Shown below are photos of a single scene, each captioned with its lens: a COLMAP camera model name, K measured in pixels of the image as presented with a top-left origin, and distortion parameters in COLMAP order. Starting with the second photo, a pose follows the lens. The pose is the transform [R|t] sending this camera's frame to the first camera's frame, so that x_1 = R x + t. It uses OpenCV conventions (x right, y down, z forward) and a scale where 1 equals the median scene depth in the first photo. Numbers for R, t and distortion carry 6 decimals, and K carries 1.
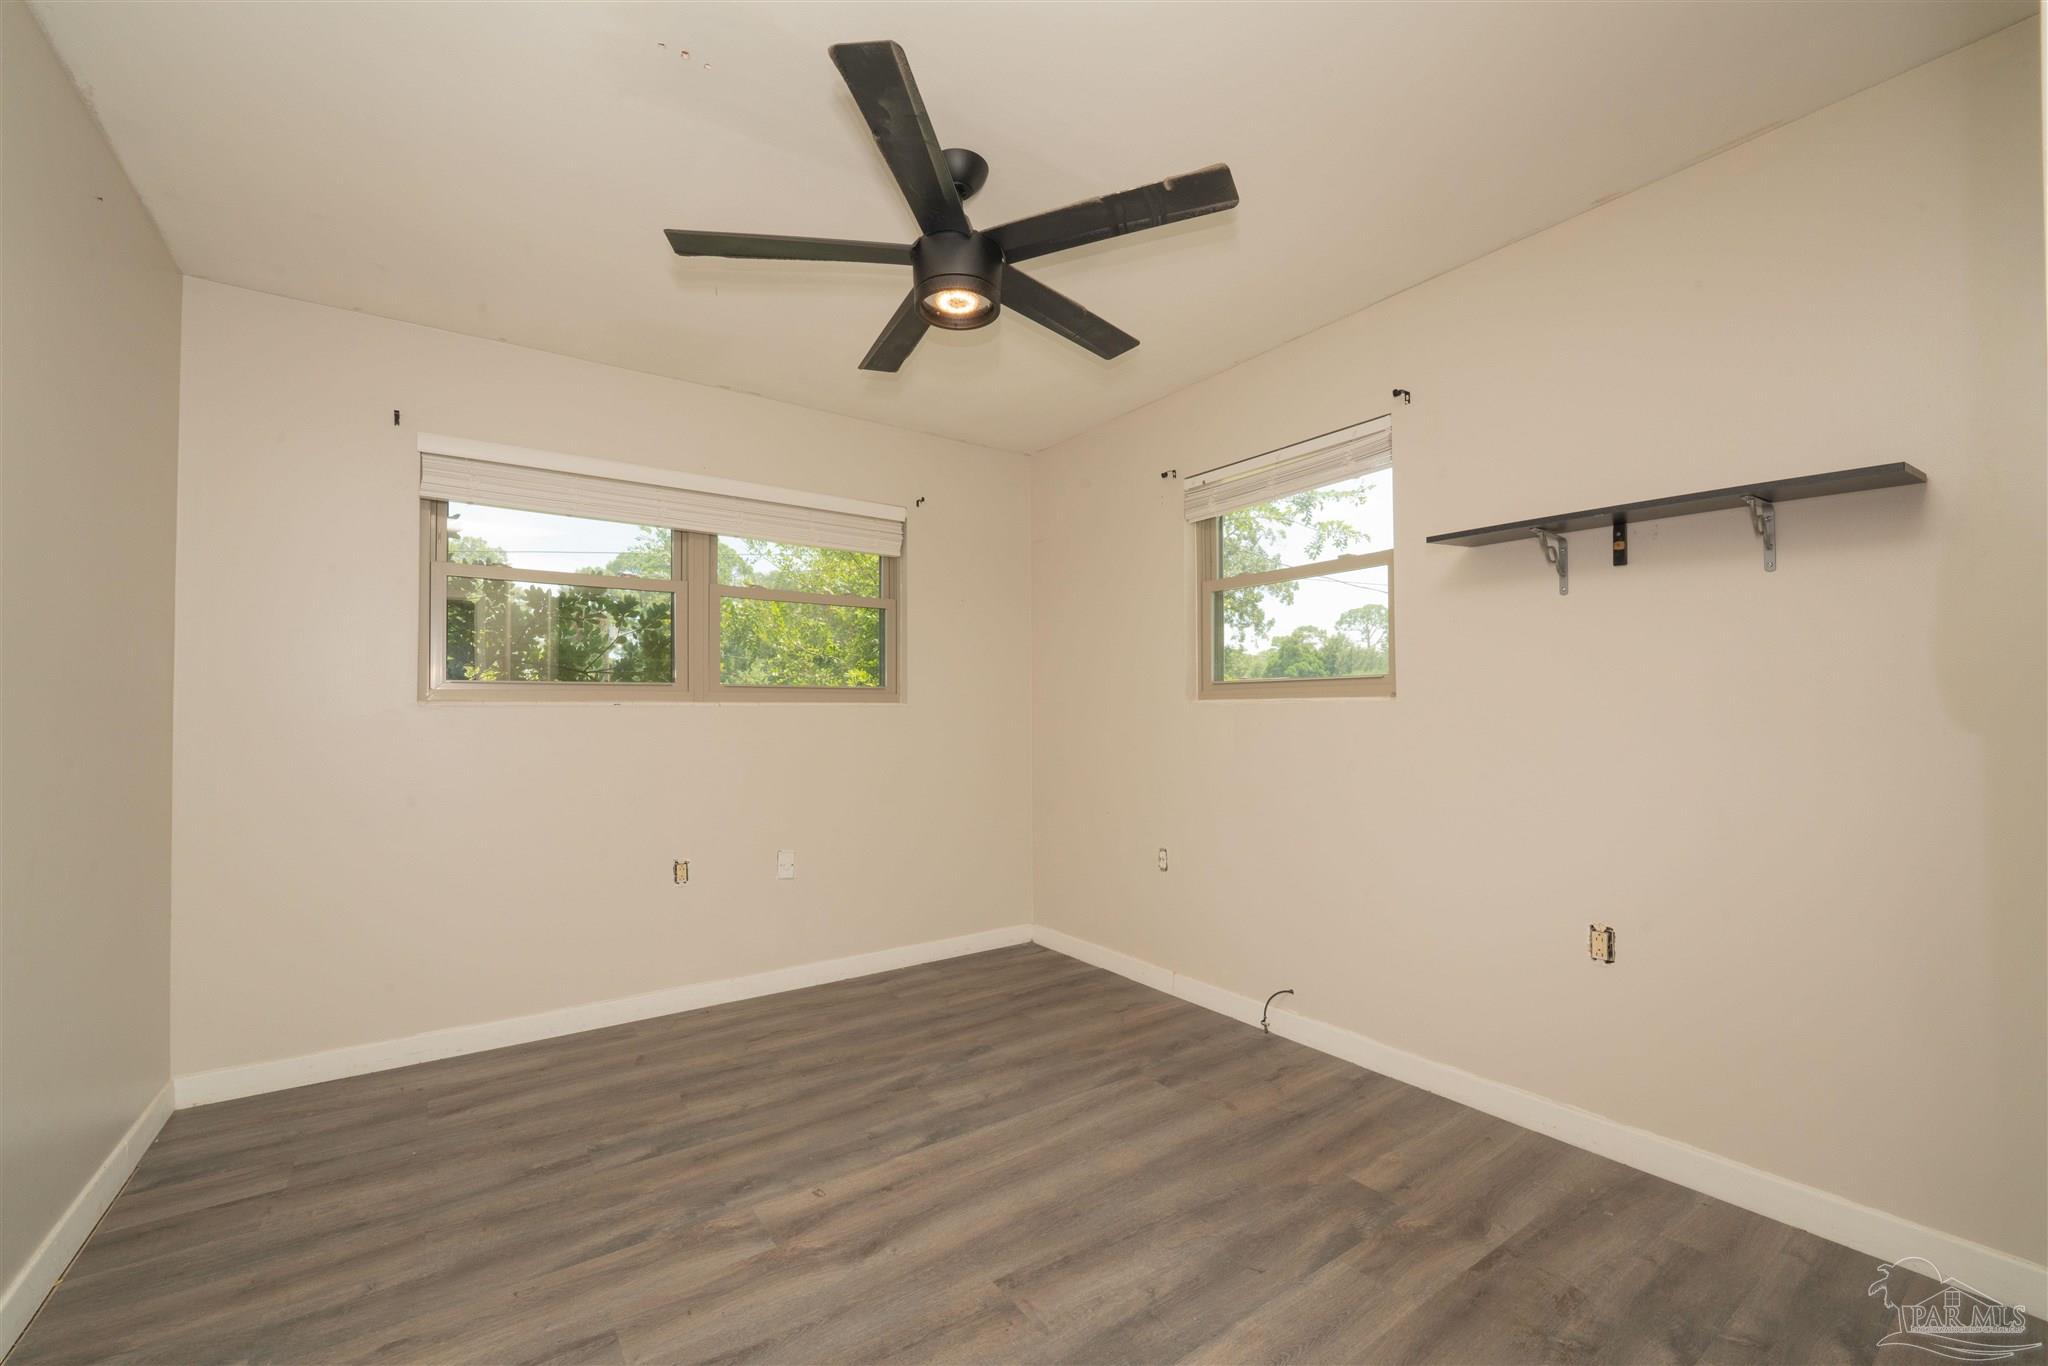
lens RADIAL K [[836.7, 0, 1024.3], [0, 836.7, 691.5], [0, 0, 1]] dist [-0.002726, -0.000431]
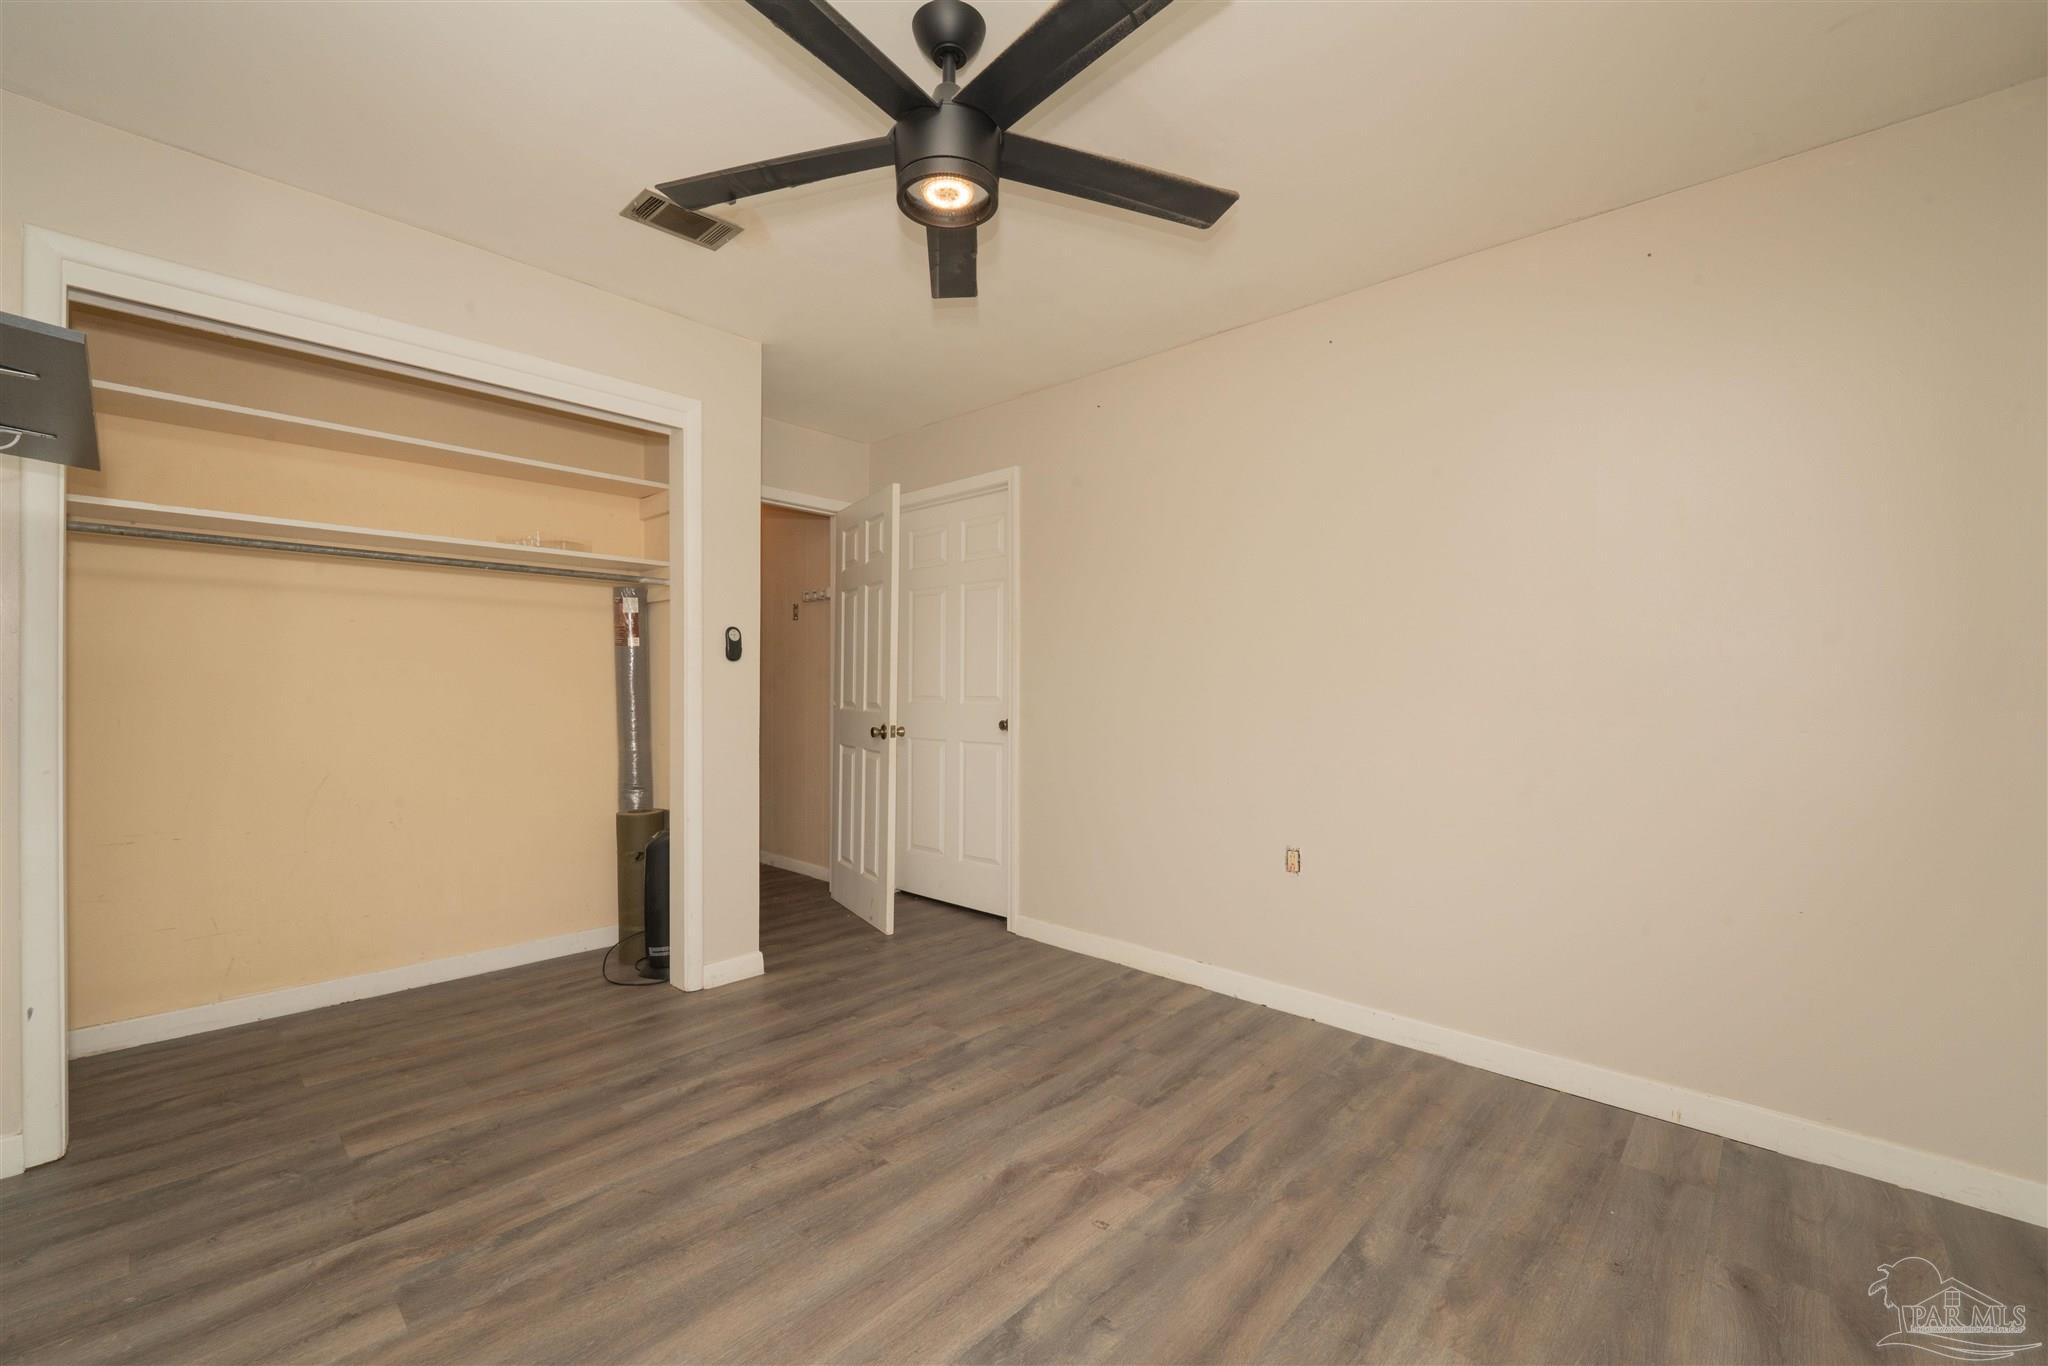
lens RADIAL K [[836.7, 0, 1022.2], [0, 836.7, 689.3], [0, 0, 1]] dist [-0.002726, -0.000431]
pose [[-0.977233, -0.002305, -0.212156, 0.028519], [0.003209, 0.999666, -0.025643, 0.058882], [0.212145, -0.025740, -0.976899, 2.044141]]
